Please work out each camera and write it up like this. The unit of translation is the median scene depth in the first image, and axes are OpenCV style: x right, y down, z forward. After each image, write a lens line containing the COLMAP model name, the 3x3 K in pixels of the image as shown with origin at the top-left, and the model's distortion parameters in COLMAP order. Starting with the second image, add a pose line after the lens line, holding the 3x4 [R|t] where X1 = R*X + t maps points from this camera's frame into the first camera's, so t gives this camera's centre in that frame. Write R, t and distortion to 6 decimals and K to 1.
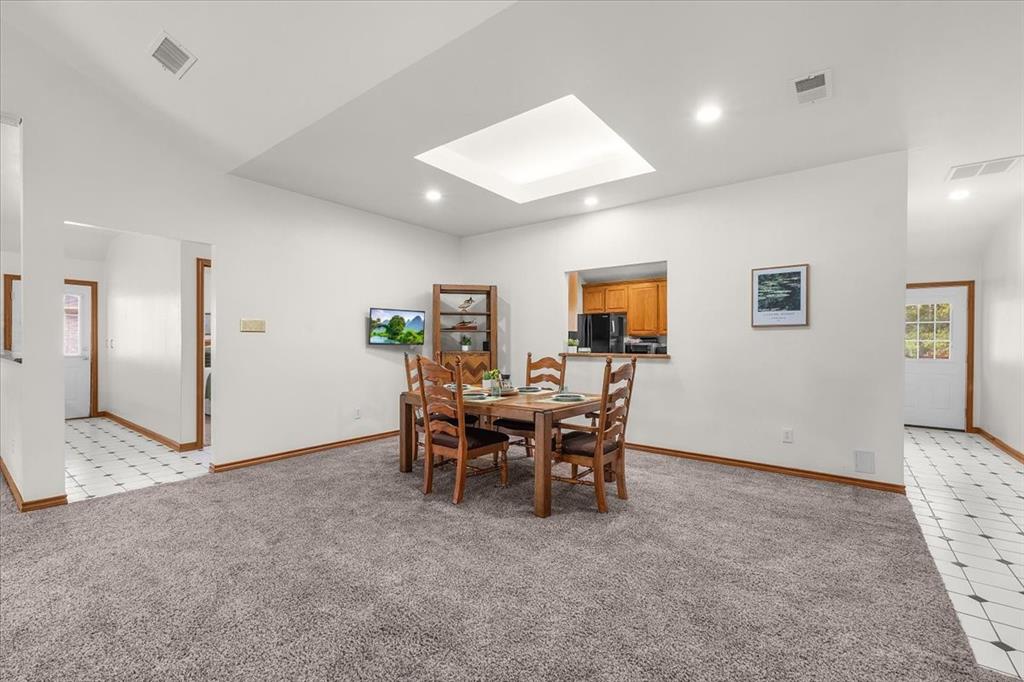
lens RADIAL K [[435.9, 0, 514.1], [0, 435.9, 342.8], [0, 0, 1]] dist [-0.005355, -0.000421]
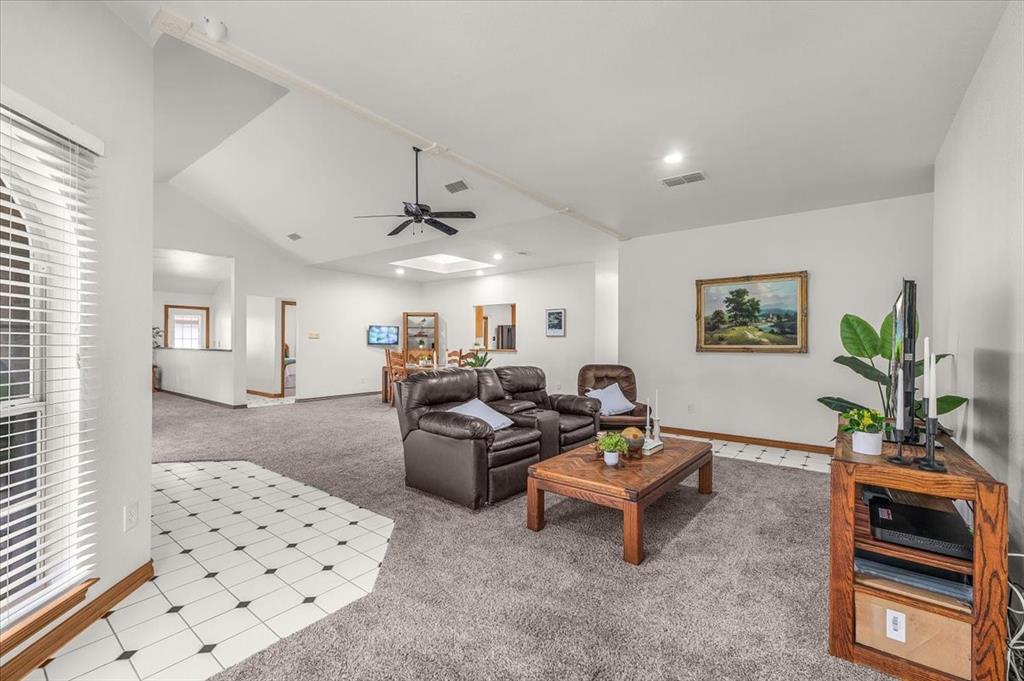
lens RADIAL K [[435.9, 0, 511.1], [0, 435.9, 344.6], [0, 0, 1]] dist [-0.005355, -0.000421]
pose [[0.999968, 0.001632, -0.007865, 0.286631], [-0.001607, 0.999994, 0.003213, -0.002292], [0.007870, -0.003201, 0.999964, -0.846410]]
